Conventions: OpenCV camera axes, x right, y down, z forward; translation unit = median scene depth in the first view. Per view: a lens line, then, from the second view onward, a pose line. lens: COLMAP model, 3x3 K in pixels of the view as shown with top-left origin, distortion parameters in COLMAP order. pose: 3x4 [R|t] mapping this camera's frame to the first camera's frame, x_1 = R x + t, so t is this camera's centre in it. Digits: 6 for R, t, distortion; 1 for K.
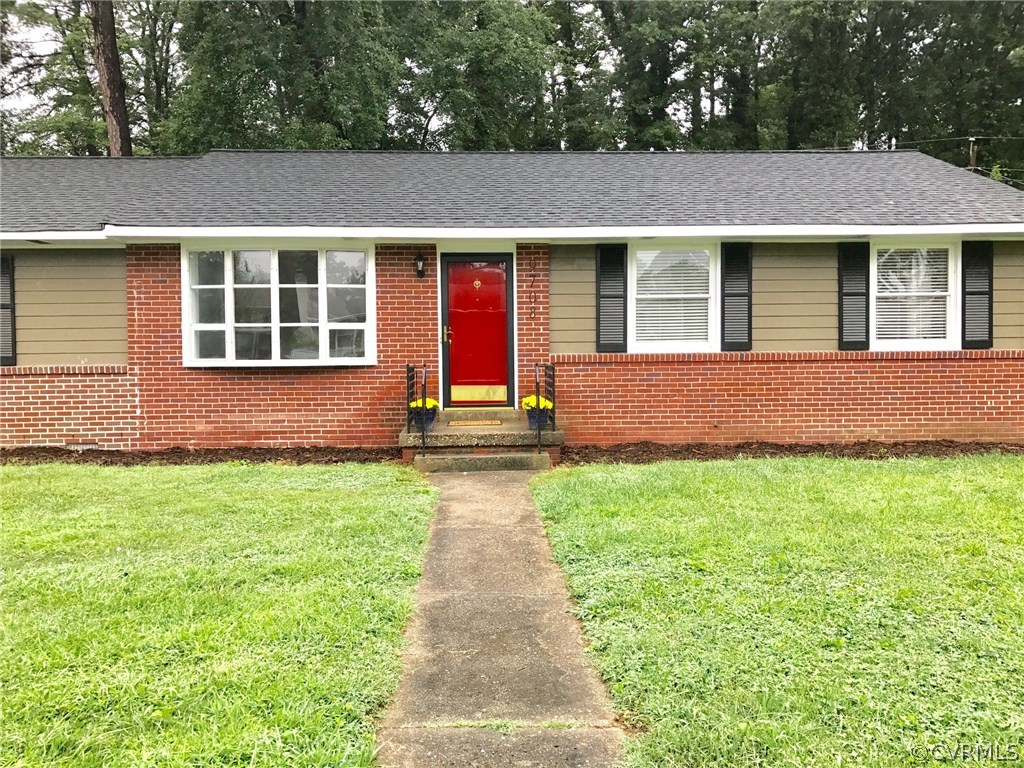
lens RADIAL K [[837.7, 0, 512.0], [0, 837.7, 384.0], [0, 0, 1]] dist [0.026977, -0.014065]
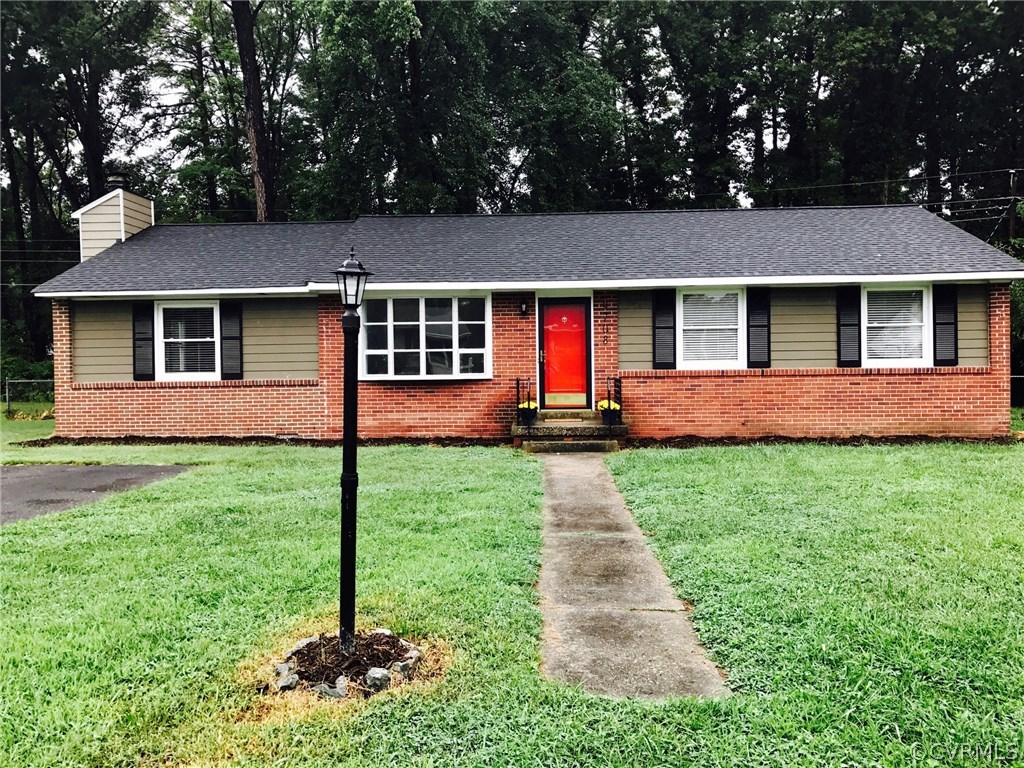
lens RADIAL K [[837.7, 0, 512.0], [0, 837.7, 384.0], [0, 0, 1]] dist [0.026977, -0.014065]
pose [[0.996260, -0.000606, -0.086406, -0.009196], [-0.000919, 0.999845, -0.017607, 0.010453], [0.086403, 0.017621, 0.996104, -0.373093]]
